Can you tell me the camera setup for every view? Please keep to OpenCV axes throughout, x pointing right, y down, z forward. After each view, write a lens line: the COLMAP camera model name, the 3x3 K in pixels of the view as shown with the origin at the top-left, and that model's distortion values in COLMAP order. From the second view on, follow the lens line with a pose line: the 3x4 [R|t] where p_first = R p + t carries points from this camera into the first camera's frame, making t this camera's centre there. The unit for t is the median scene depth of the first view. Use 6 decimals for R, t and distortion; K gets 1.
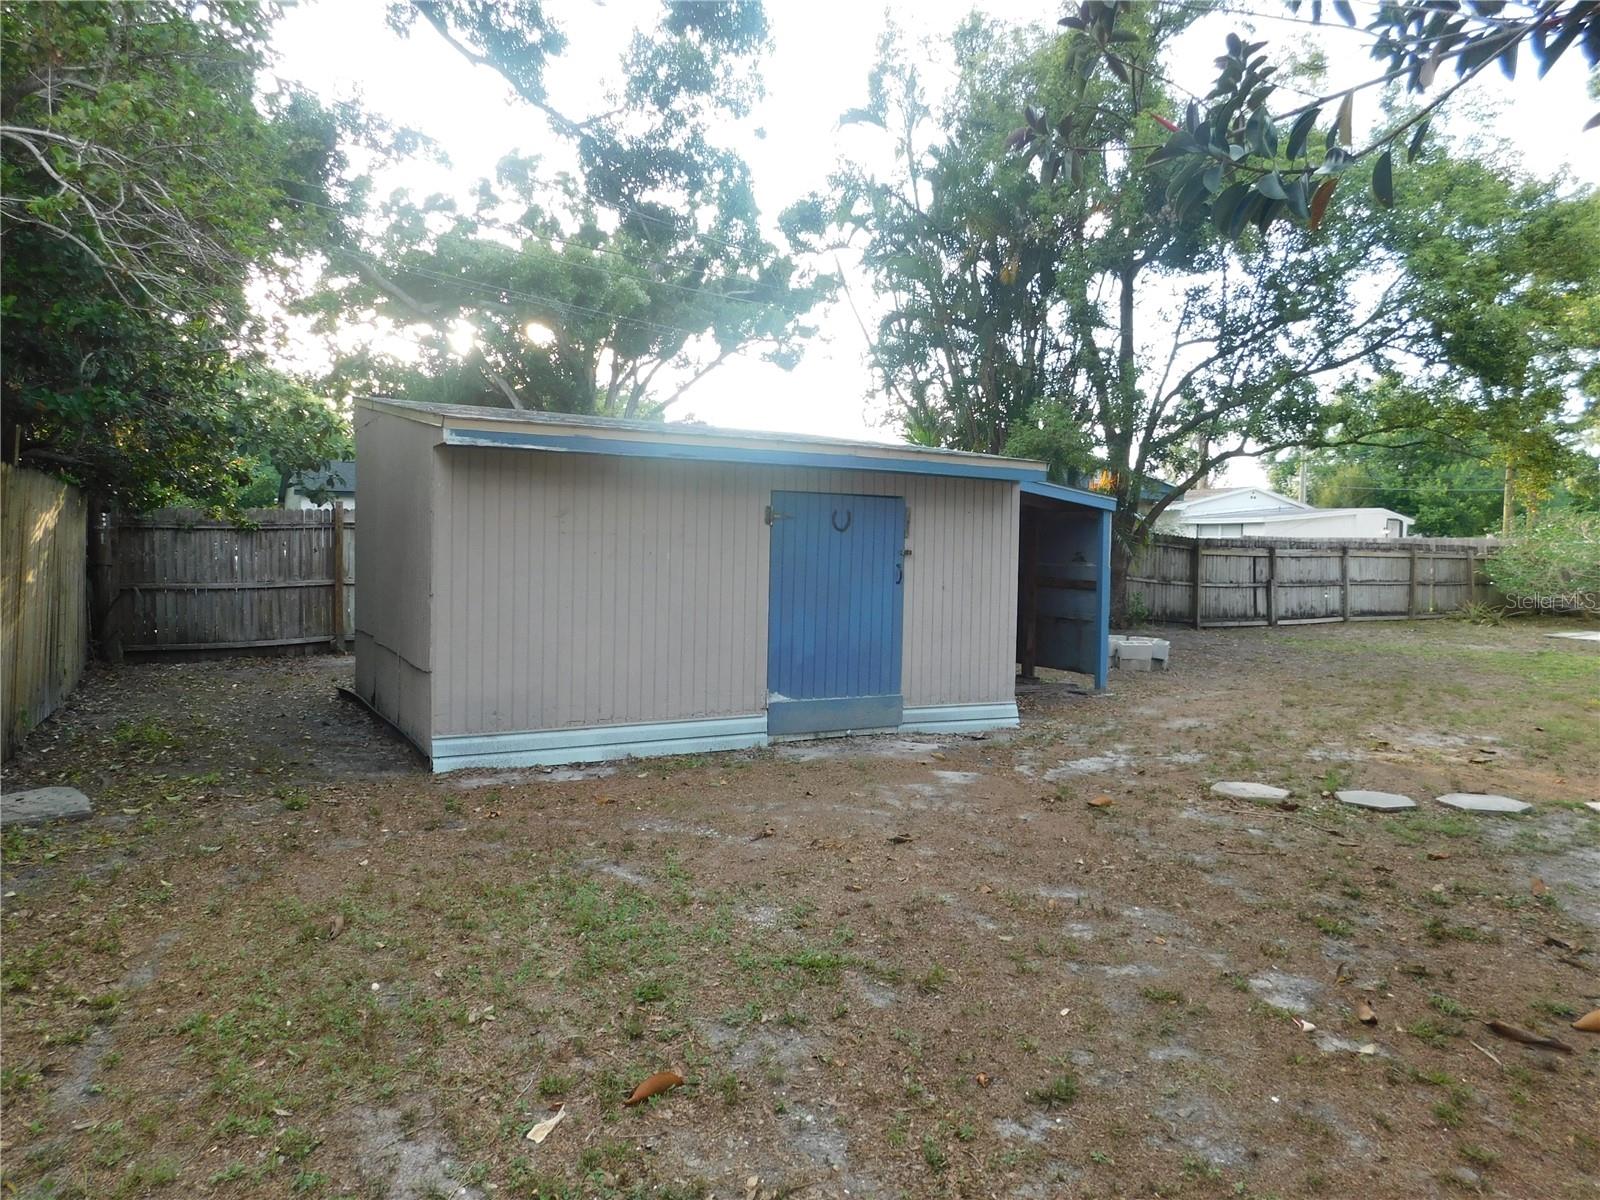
lens RADIAL K [[1075.0, 0, 797.8], [0, 1075.0, 592.0], [0, 0, 1]] dist [-0.065052, 0.064396]
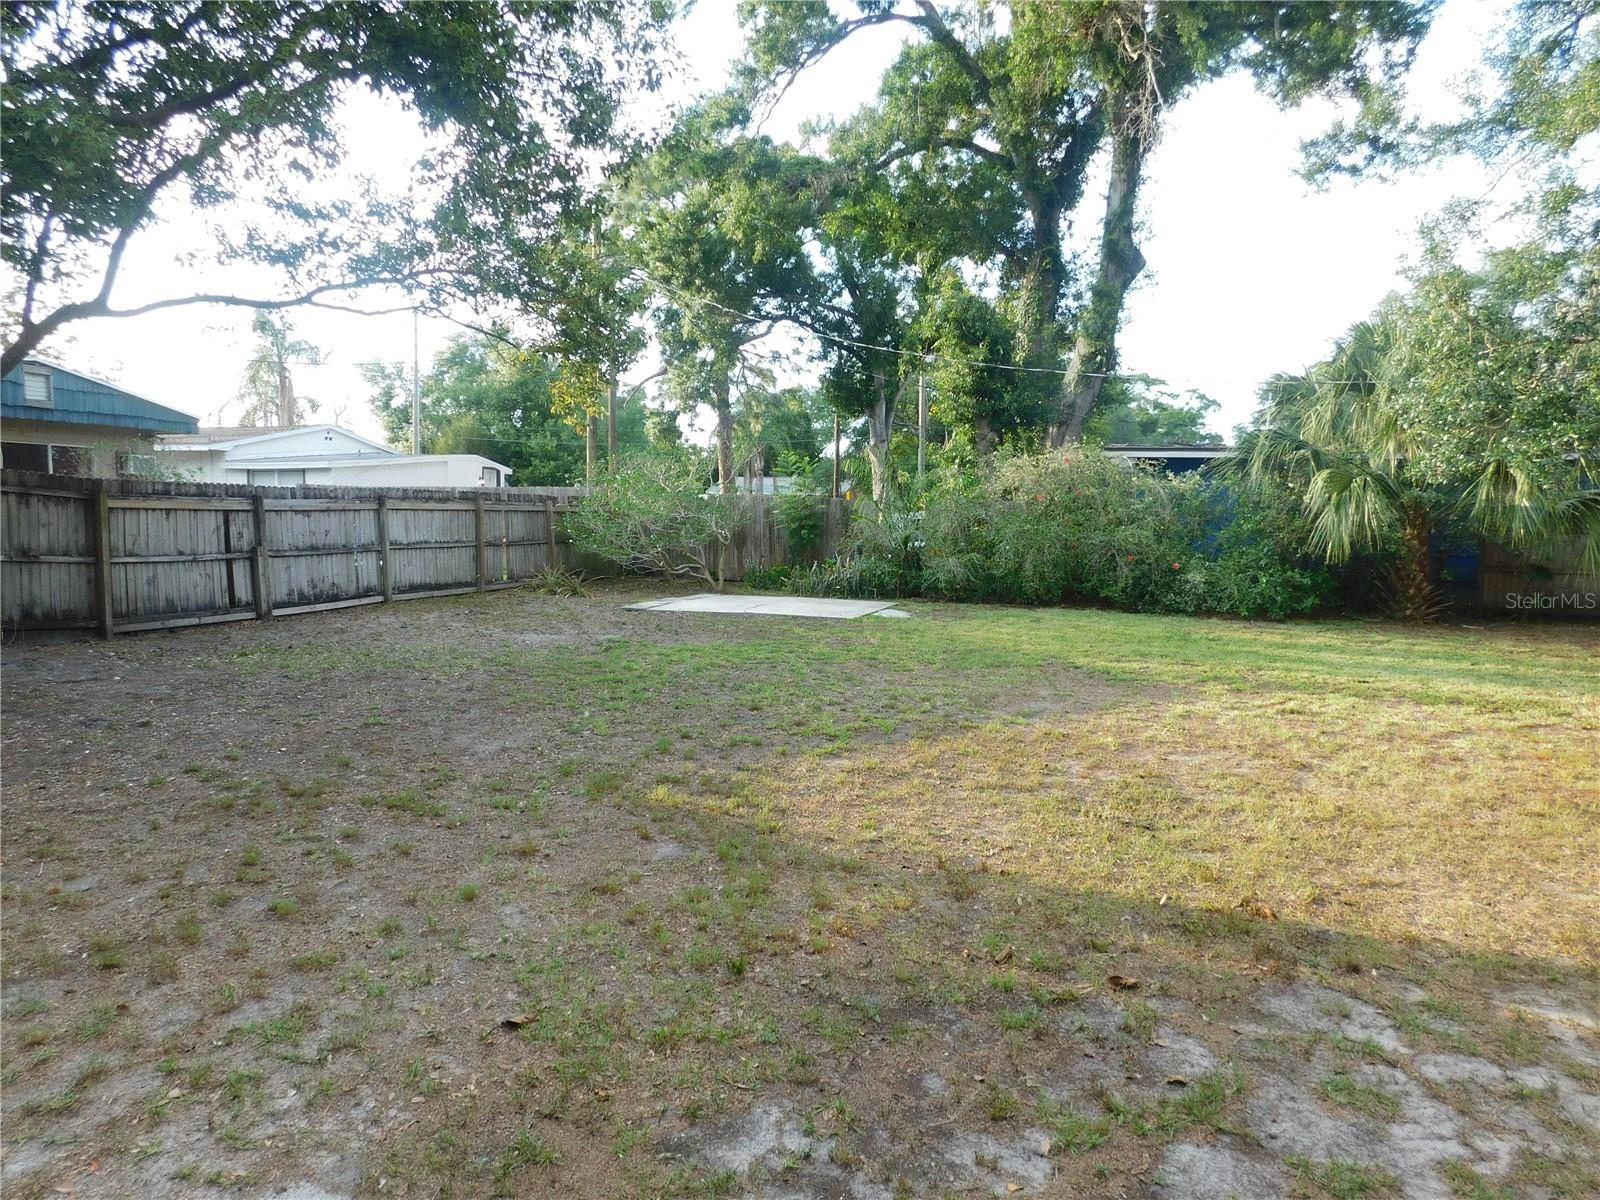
lens RADIAL K [[1075.0, 0, 797.8], [0, 1075.0, 592.0], [0, 0, 1]] dist [-0.065052, 0.064396]
pose [[0.728665, -0.057149, 0.682481, 0.229168], [0.029465, 0.998206, 0.052129, -0.007483], [-0.684236, -0.017875, 0.729042, 0.293456]]
